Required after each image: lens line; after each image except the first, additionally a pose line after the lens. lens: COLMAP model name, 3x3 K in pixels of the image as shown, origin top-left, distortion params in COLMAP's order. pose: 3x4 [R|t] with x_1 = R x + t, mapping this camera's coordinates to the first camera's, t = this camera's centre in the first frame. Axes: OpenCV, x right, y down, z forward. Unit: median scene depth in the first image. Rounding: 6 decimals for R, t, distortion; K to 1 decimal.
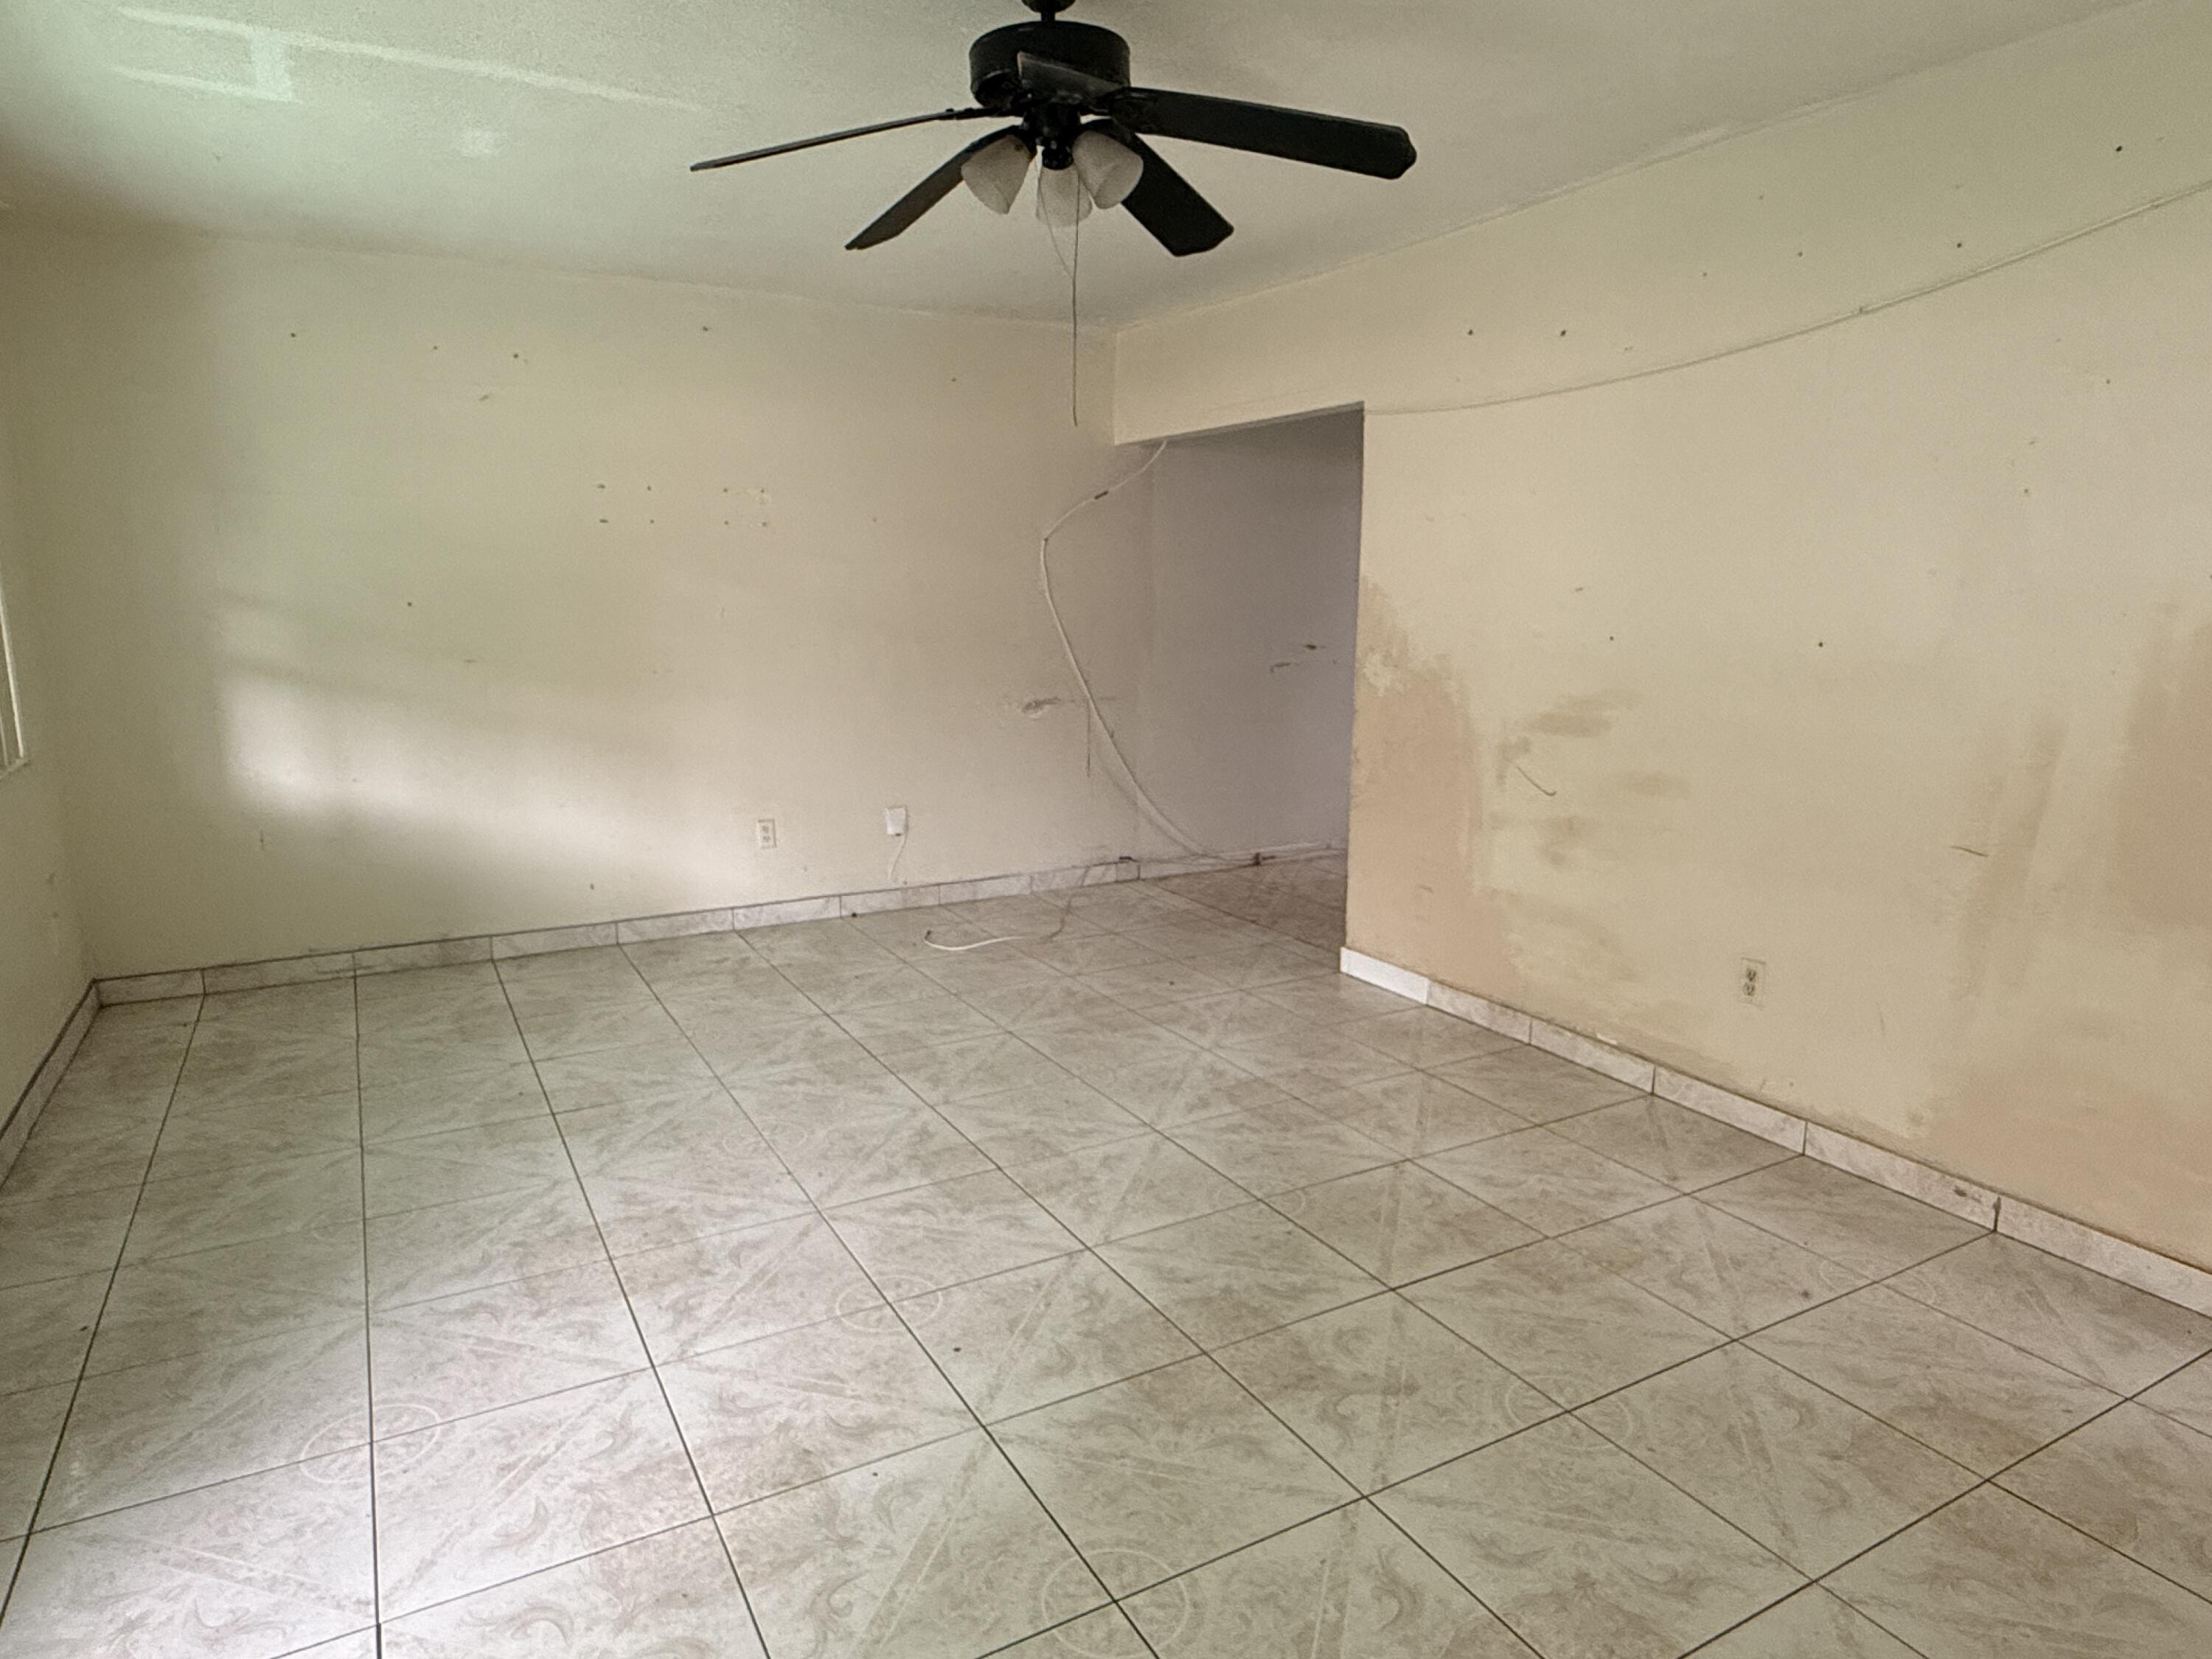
lens RADIAL K [[1344.5, 0, 1100.3], [0, 1344.5, 821.8], [0, 0, 1]] dist [-0.001473, 0.005227]
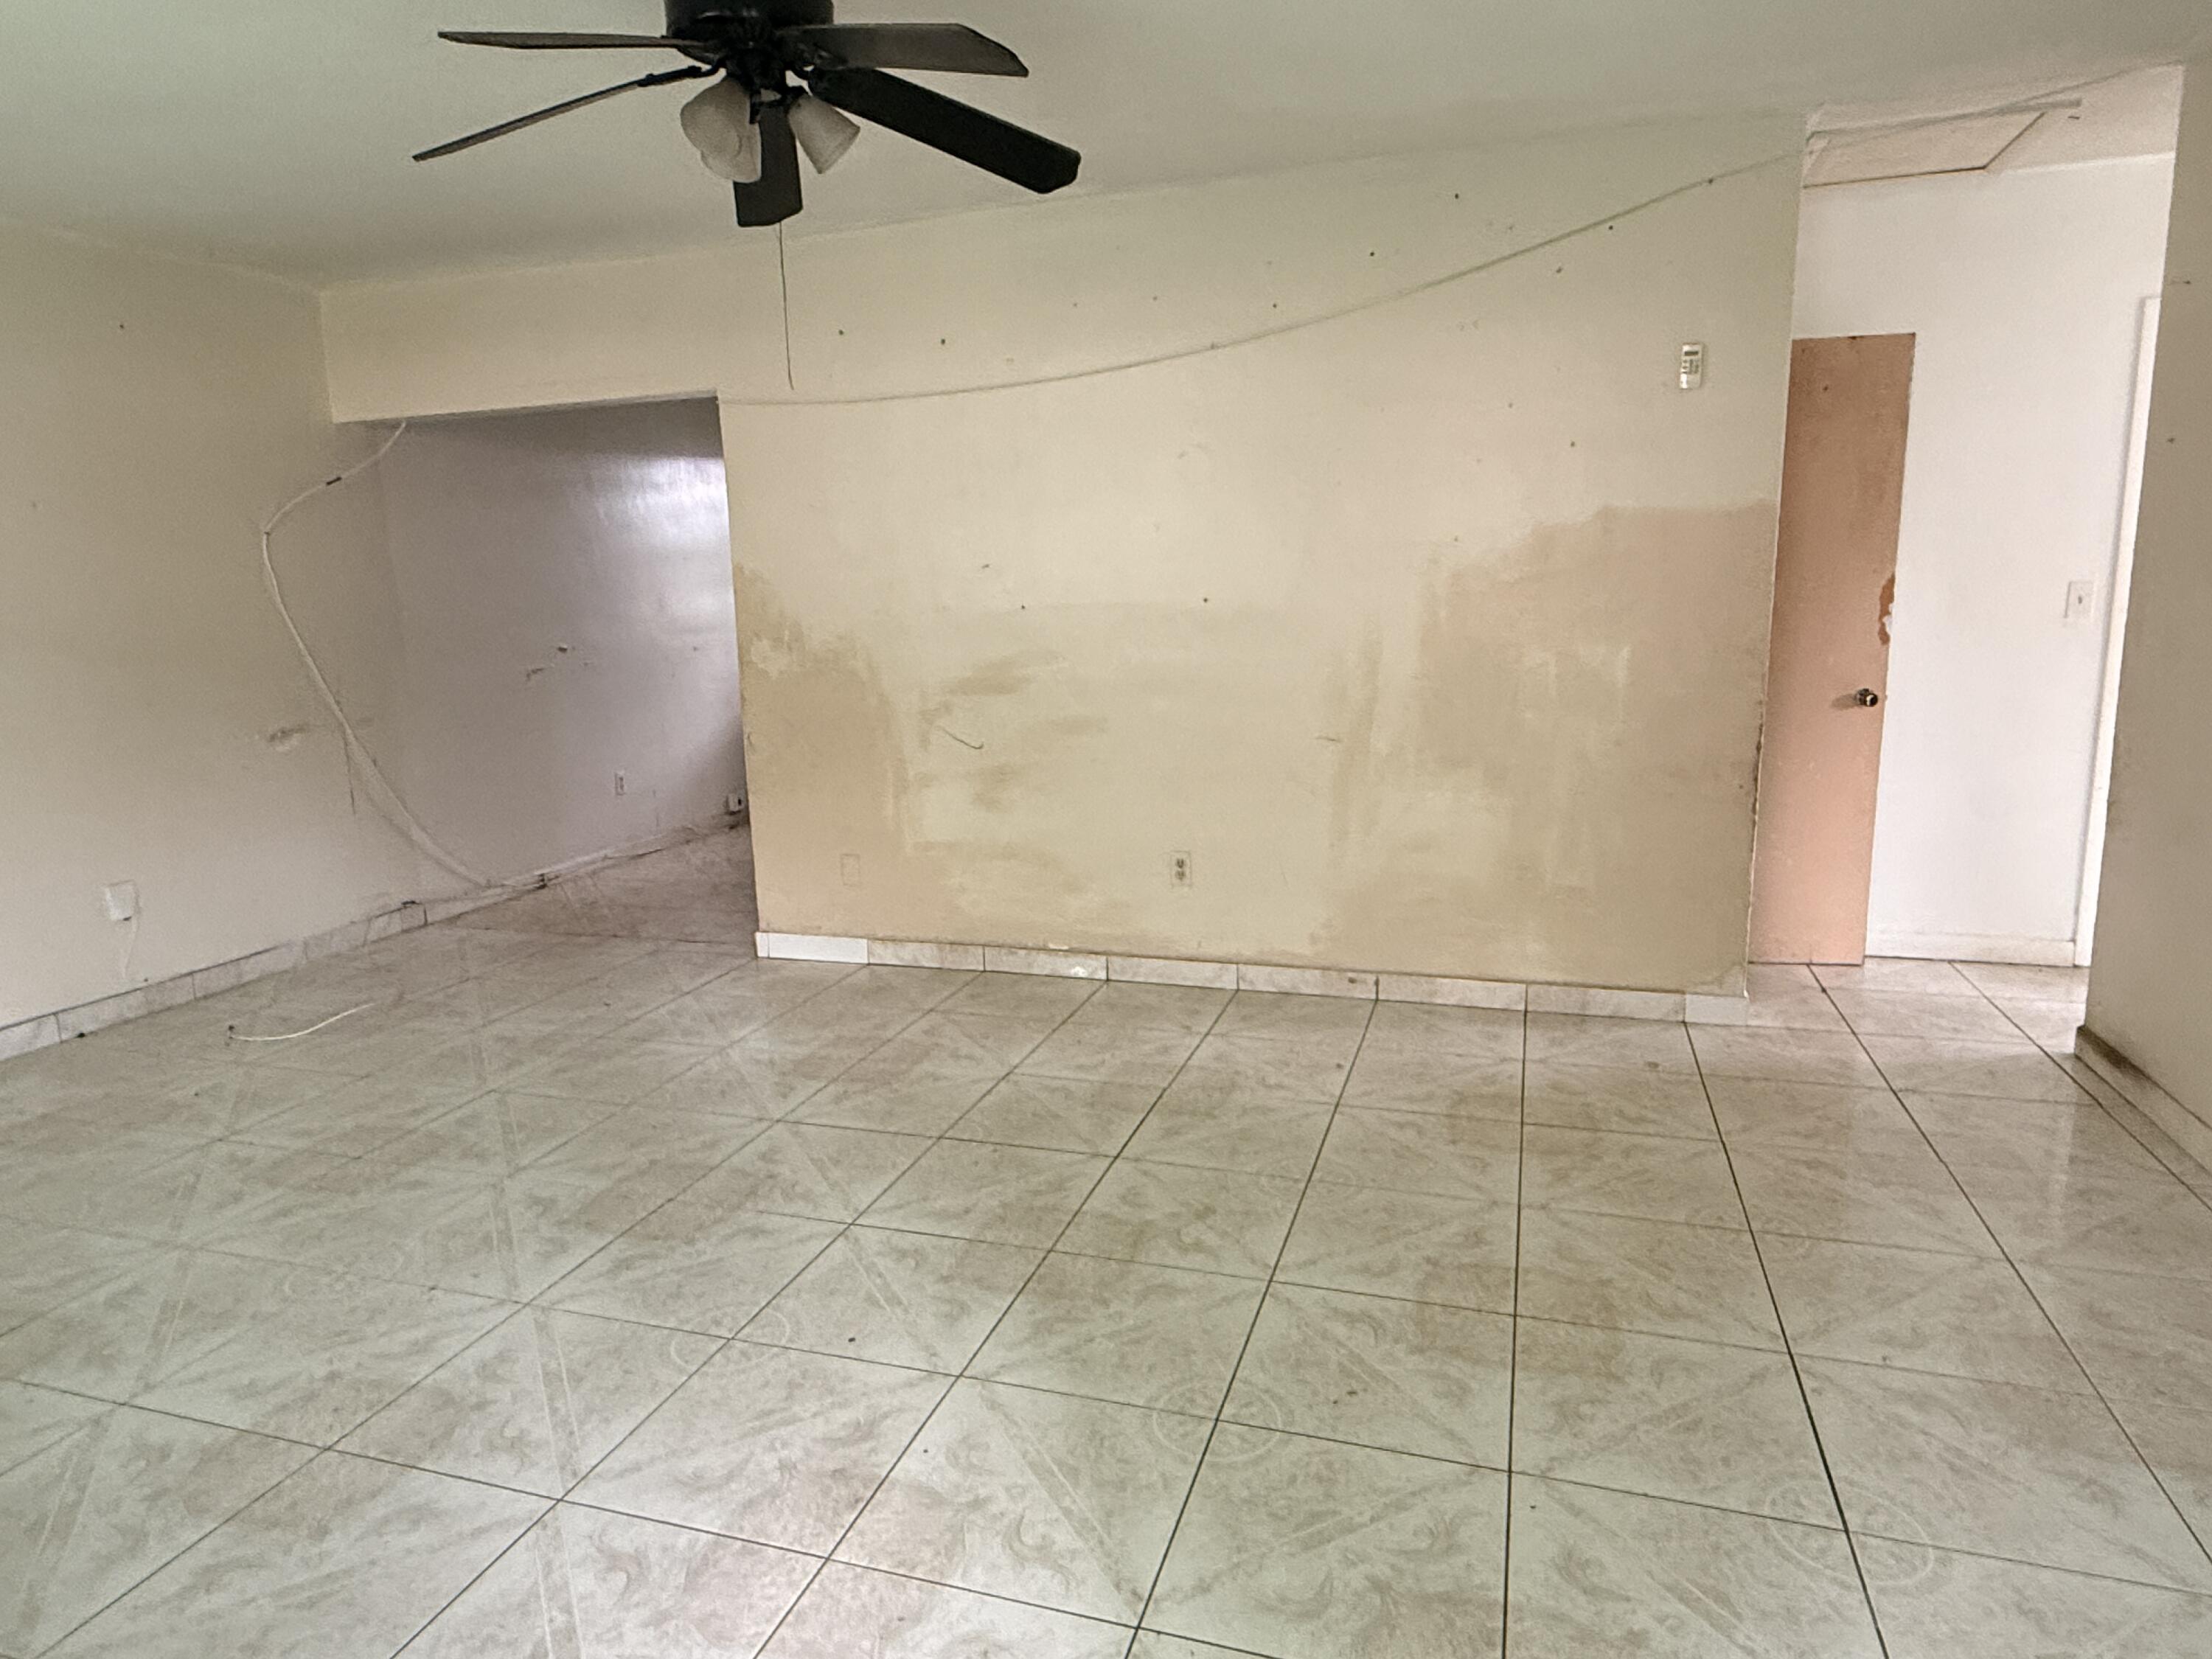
lens RADIAL K [[1344.5, 0, 1096.6], [0, 1344.5, 834.8], [0, 0, 1]] dist [-0.001473, 0.005227]
pose [[0.730767, -0.148025, 0.666385, -0.361123], [0.150294, 0.987140, 0.054461, 0.005026], [-0.665877, 0.060355, 0.743617, 0.090122]]
